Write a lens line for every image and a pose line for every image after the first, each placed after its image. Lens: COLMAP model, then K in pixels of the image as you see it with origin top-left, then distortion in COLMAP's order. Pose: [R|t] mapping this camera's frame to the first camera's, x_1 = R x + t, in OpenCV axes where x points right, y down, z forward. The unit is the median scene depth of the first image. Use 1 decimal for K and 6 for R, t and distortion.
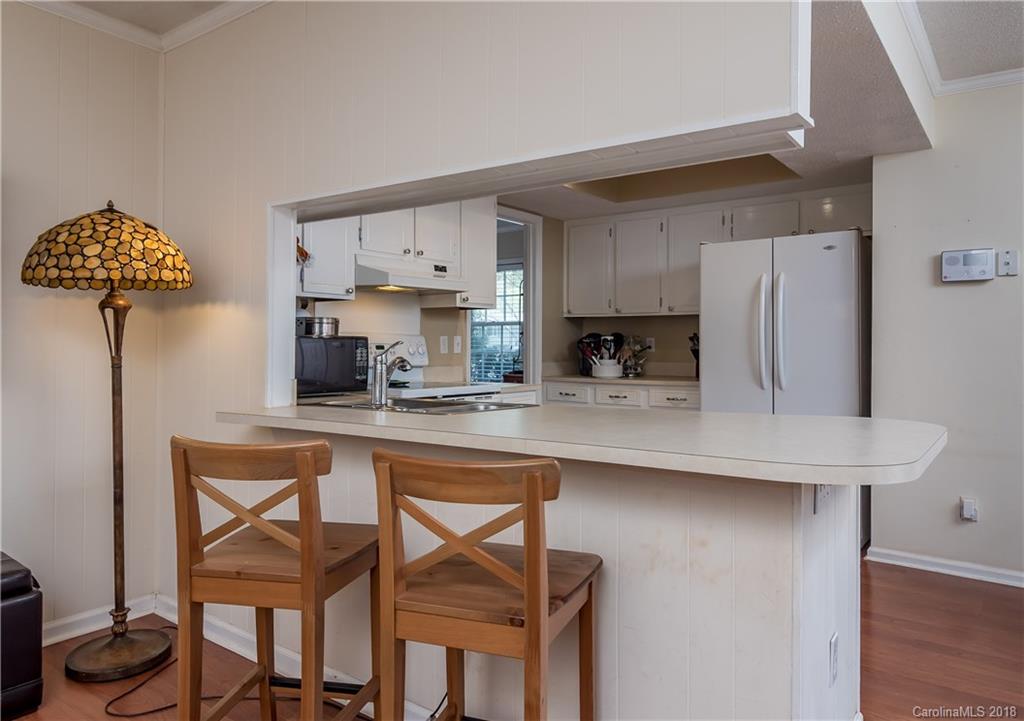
lens RADIAL K [[700.1, 0, 511.4], [0, 700.1, 352.0], [0, 0, 1]] dist [-0.032772, -0.000646]
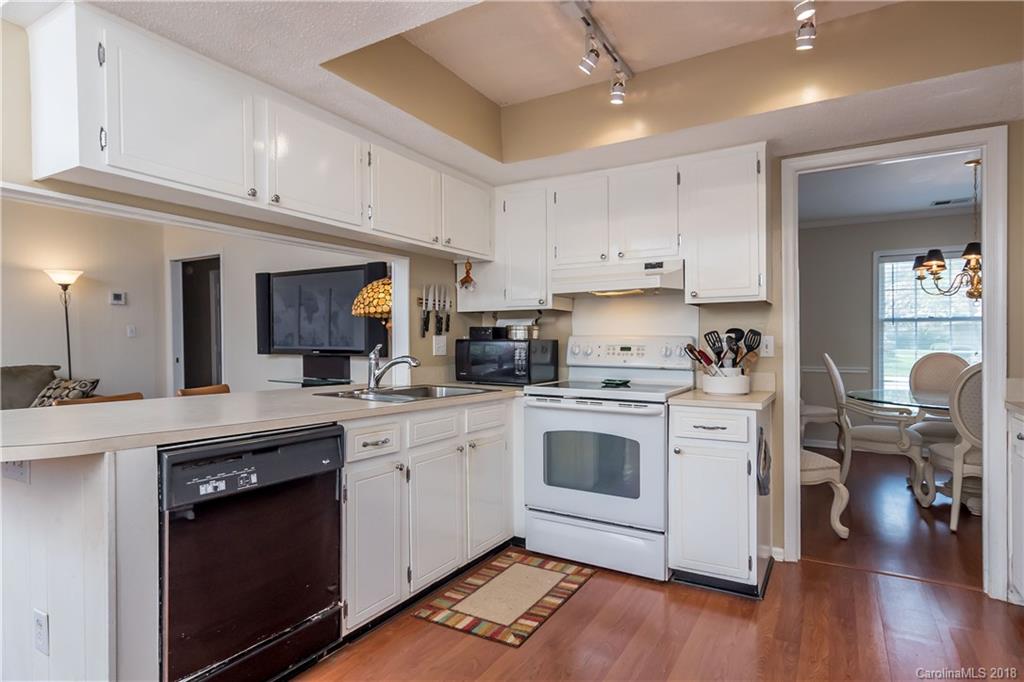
lens RADIAL K [[555.9, 0, 491.3], [0, 555.9, 345.1], [0, 0, 1]] dist [0.002506, -0.000614]
pose [[0.080885, 0.000453, -0.996723, 0.579997], [-0.009176, 0.999958, -0.000290, -0.009428], [0.996681, 0.009170, 0.080886, 0.670756]]
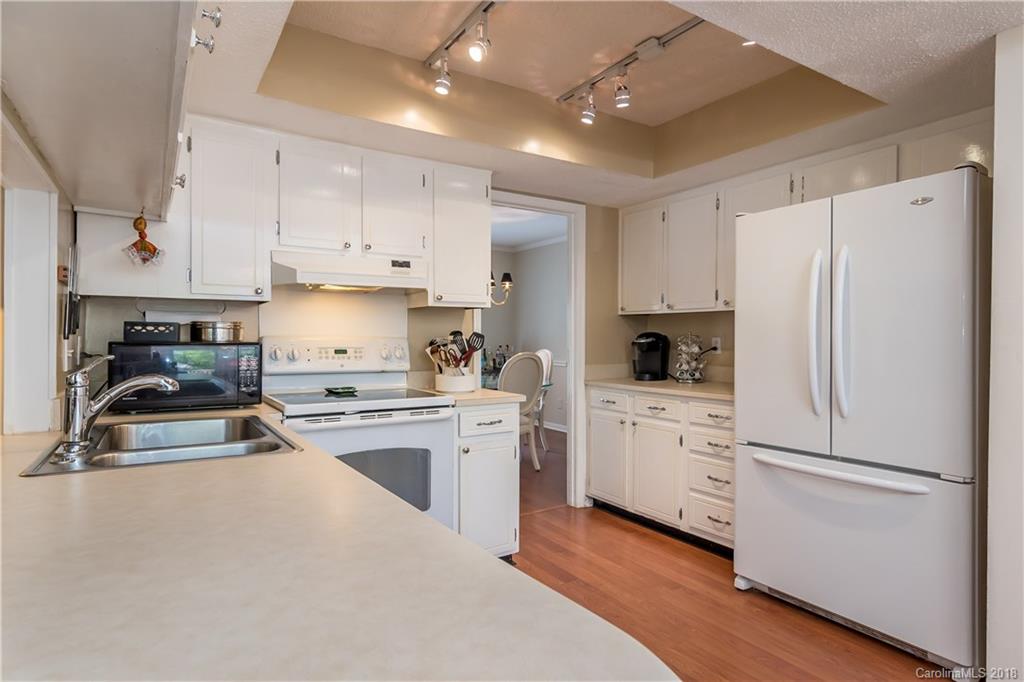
lens RADIAL K [[555.9, 0, 512.4], [0, 555.9, 337.5], [0, 0, 1]] dist [0.002506, -0.000614]
pose [[0.934638, -0.002044, -0.355595, 0.264615], [-0.001396, 0.999955, -0.009415, -0.017287], [0.355598, 0.009296, 0.934593, 0.358021]]
